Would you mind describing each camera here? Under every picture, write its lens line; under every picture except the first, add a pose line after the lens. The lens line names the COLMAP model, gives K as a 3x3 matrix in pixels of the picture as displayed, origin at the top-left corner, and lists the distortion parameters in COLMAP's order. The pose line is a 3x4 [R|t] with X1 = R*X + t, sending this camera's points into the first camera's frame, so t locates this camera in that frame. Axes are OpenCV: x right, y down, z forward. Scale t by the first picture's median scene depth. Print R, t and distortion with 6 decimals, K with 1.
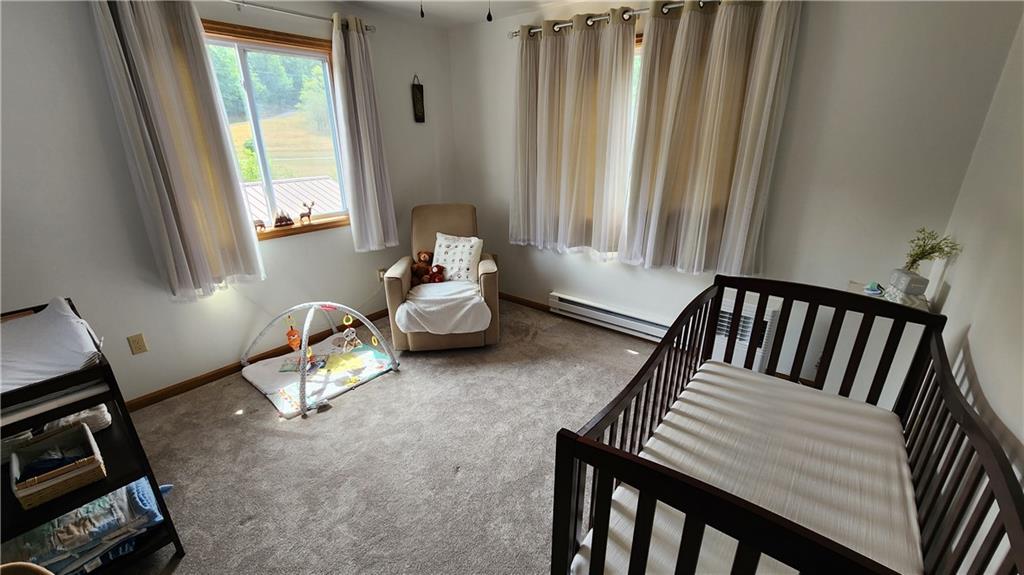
lens RADIAL K [[418.4, 0, 511.7], [0, 418.4, 290.0], [0, 0, 1]] dist [-0.003279, 0.000756]
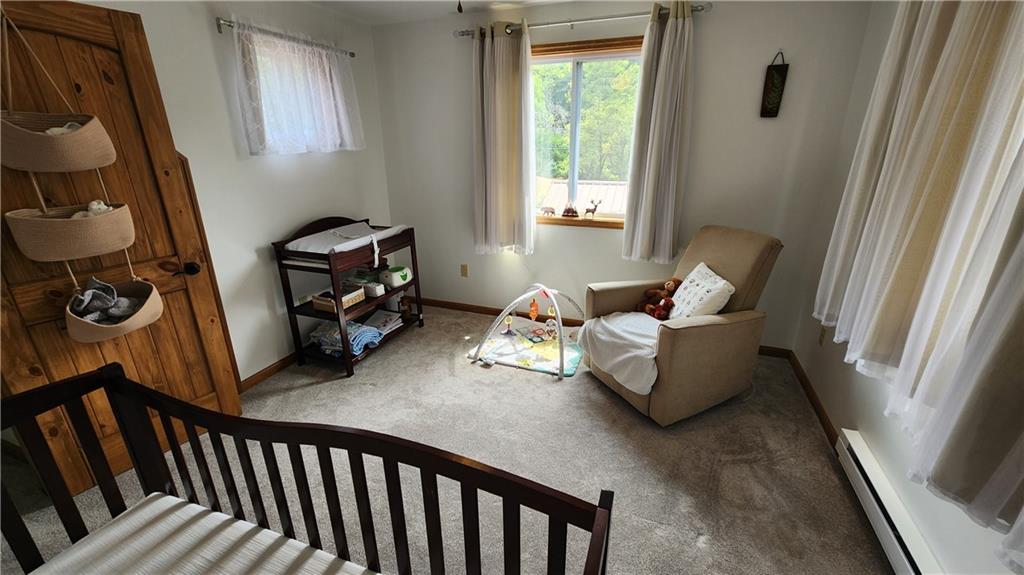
lens RADIAL K [[418.4, 0, 506.8], [0, 418.4, 288.4], [0, 0, 1]] dist [-0.003279, 0.000756]
pose [[0.305311, 0.317928, -0.897612, 0.482941], [-0.327179, 0.920257, 0.214664, -0.164802], [0.894282, 0.228140, 0.384984, 0.468292]]
